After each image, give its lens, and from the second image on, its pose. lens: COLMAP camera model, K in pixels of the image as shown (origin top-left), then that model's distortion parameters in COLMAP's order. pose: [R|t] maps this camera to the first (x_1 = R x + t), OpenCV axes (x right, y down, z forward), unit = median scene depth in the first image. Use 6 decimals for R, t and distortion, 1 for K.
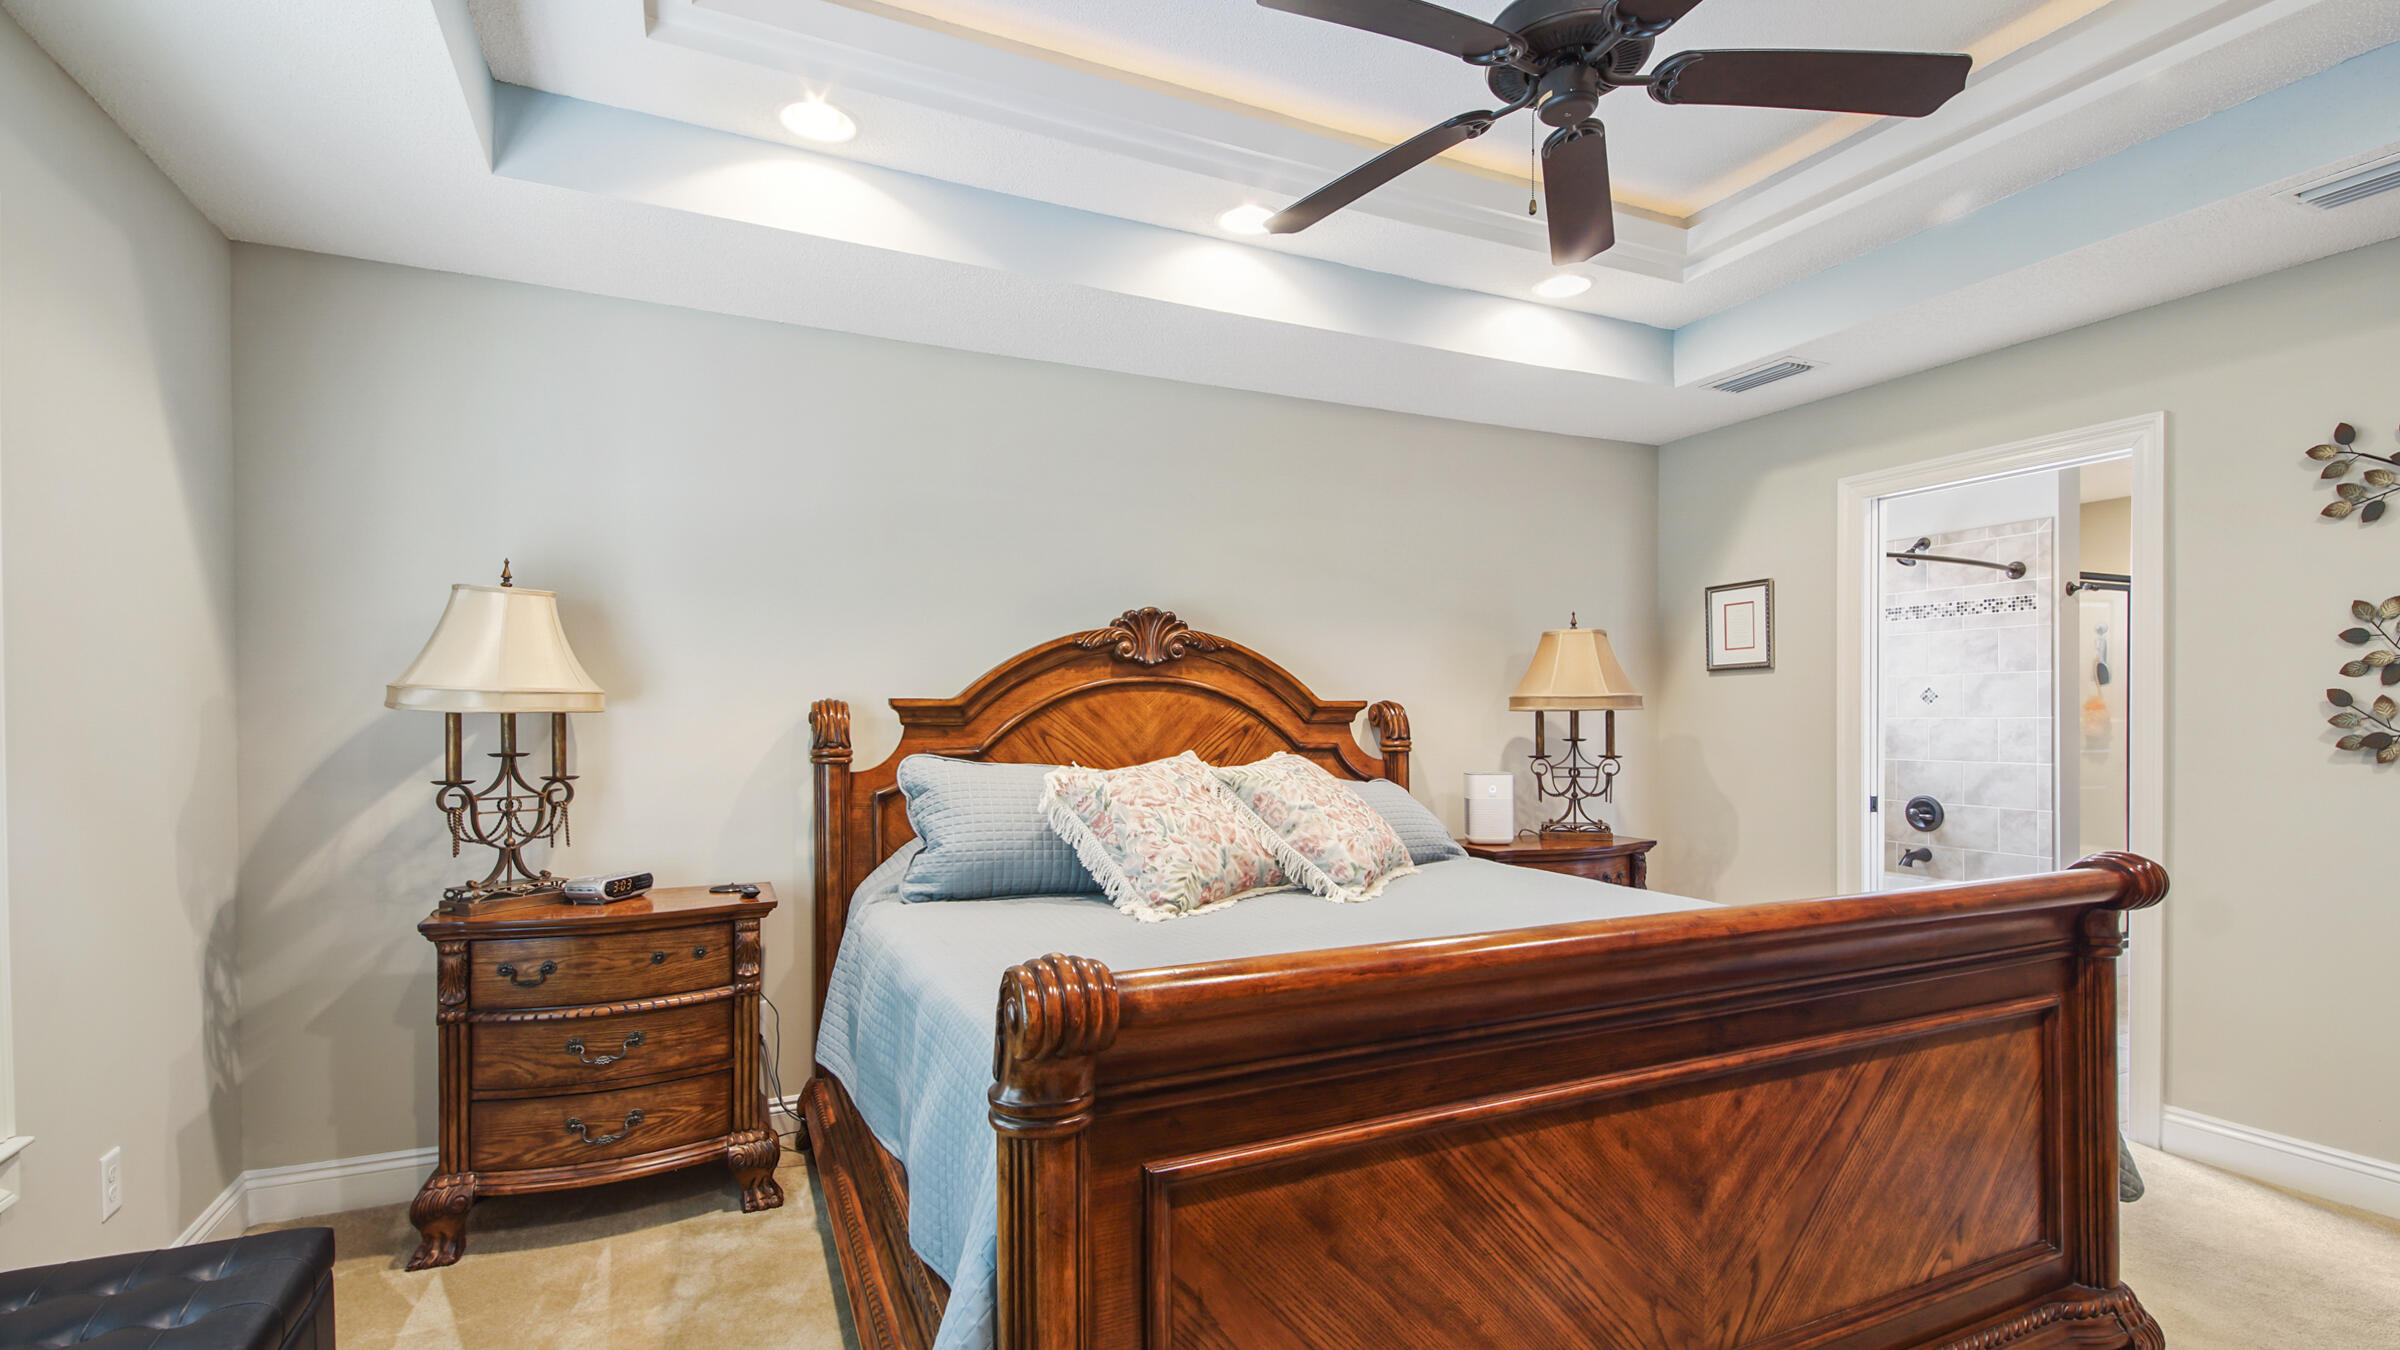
lens RADIAL K [[980.2, 0, 1199.8], [0, 980.2, 687.6], [0, 0, 1]] dist [0.001644, -0.000015]
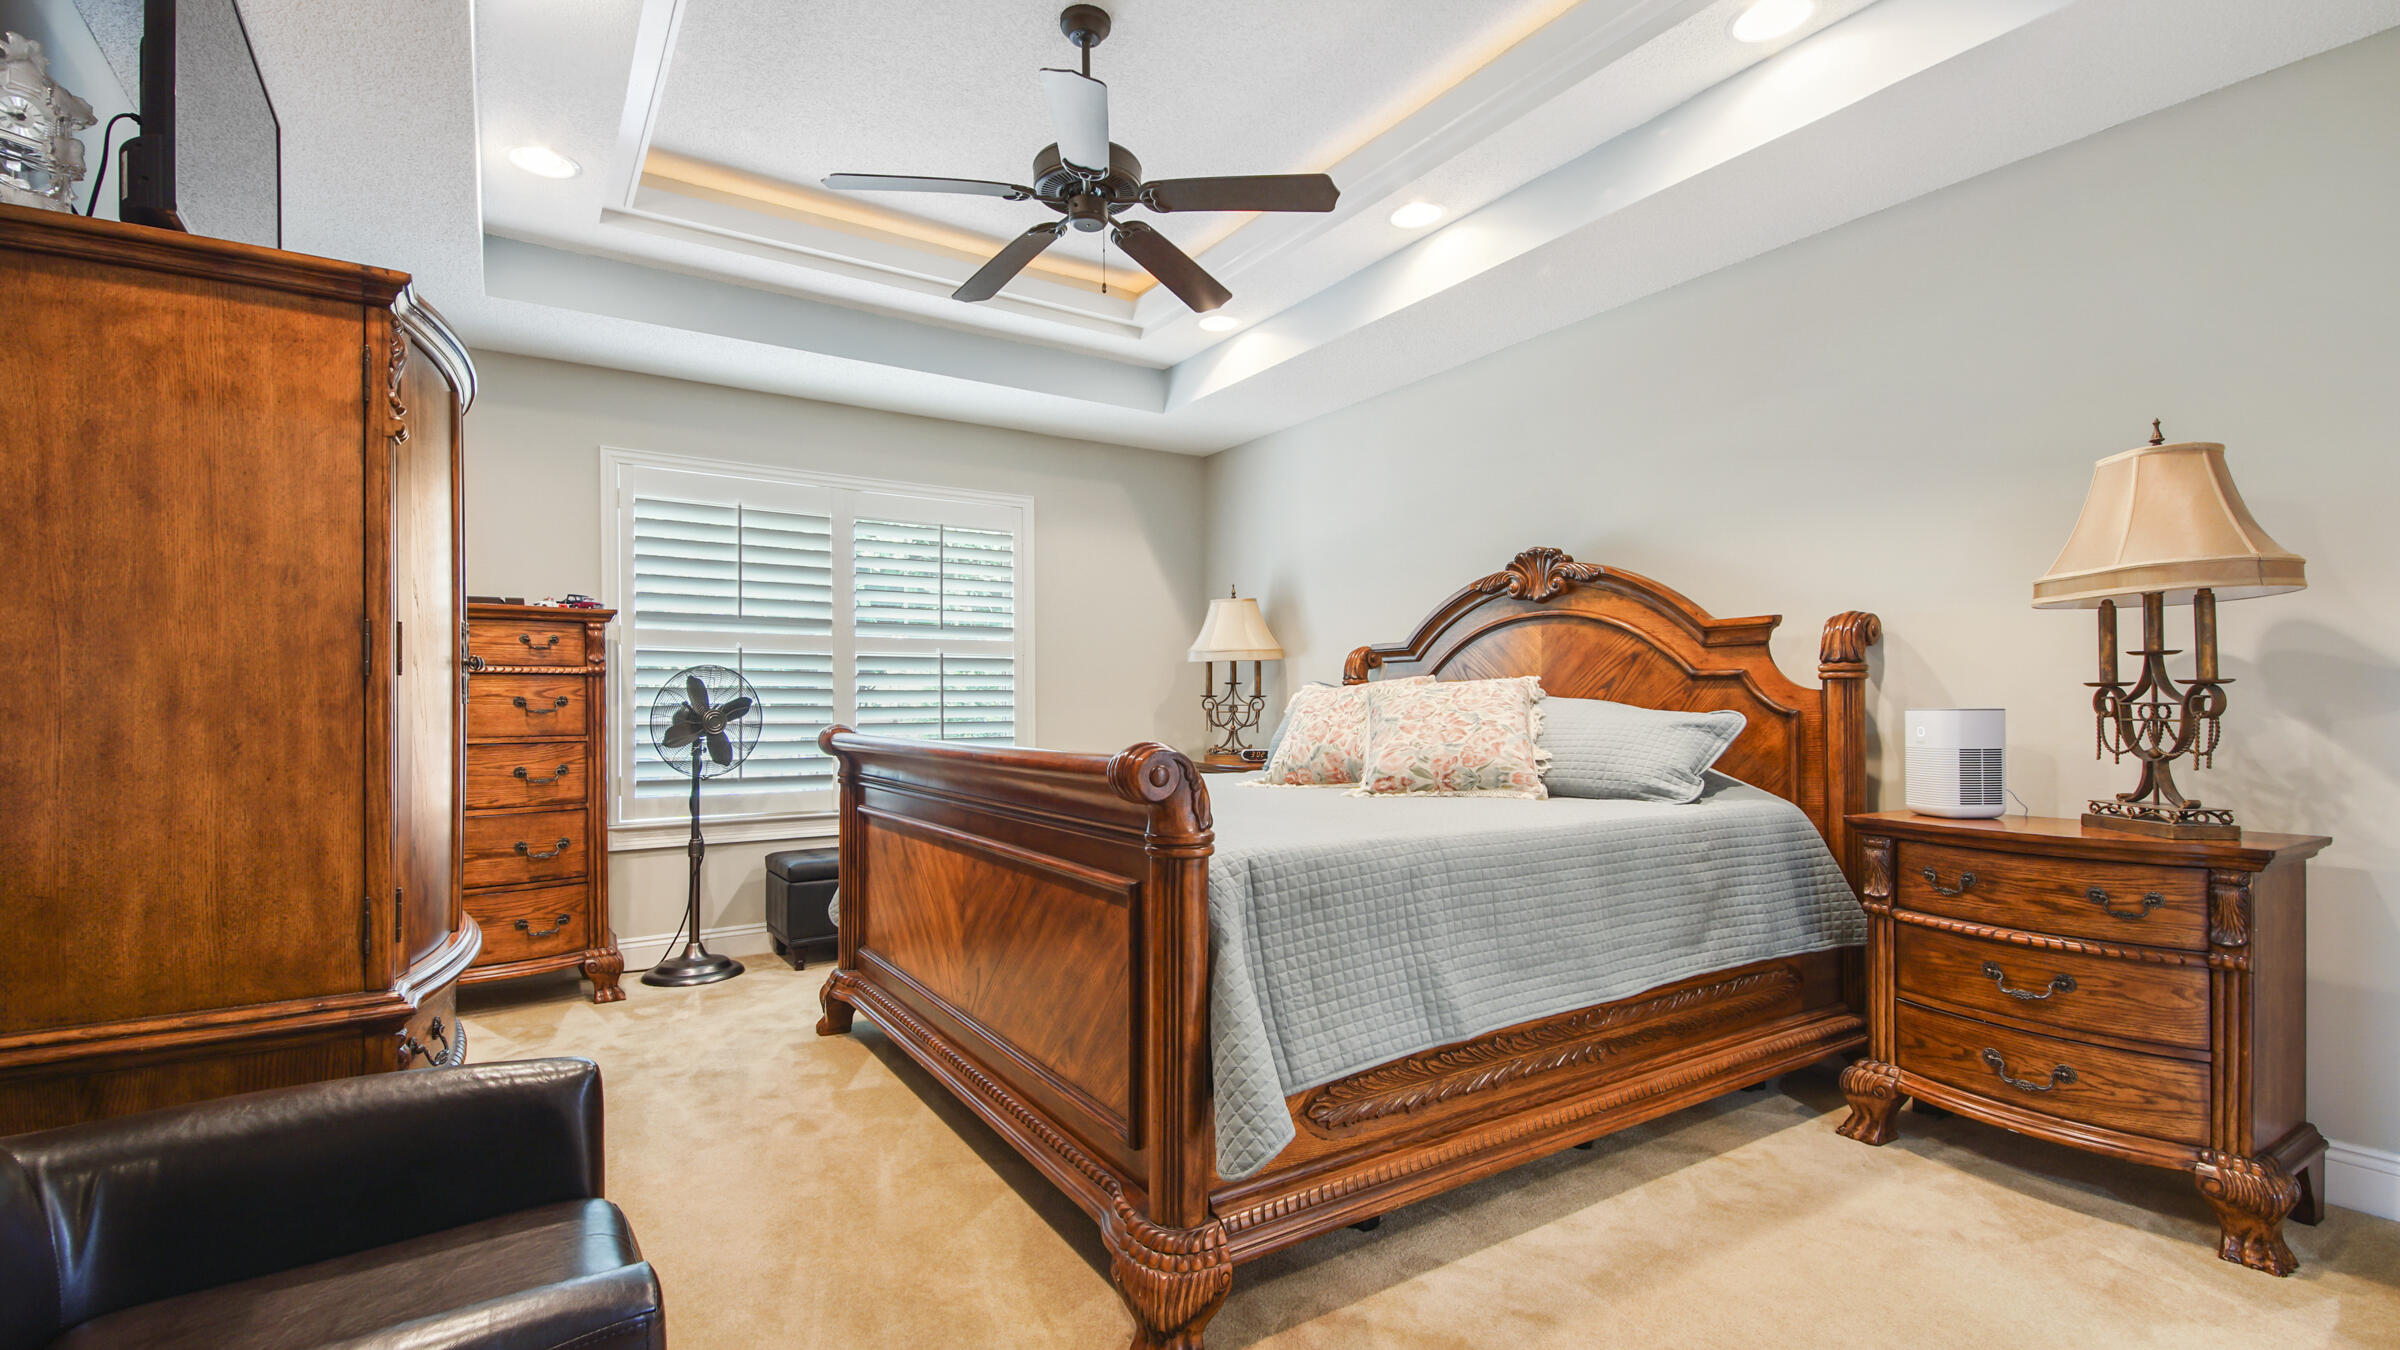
lens RADIAL K [[1054.1, 0, 1196.7], [0, 1054.1, 687.3], [0, 0, 1]] dist [0.010555, -0.005318]
pose [[0.187645, 0.012995, -0.982151, 1.009155], [0.084419, 0.995999, 0.029307, 0.007021], [0.978602, -0.088412, 0.185797, 0.399304]]
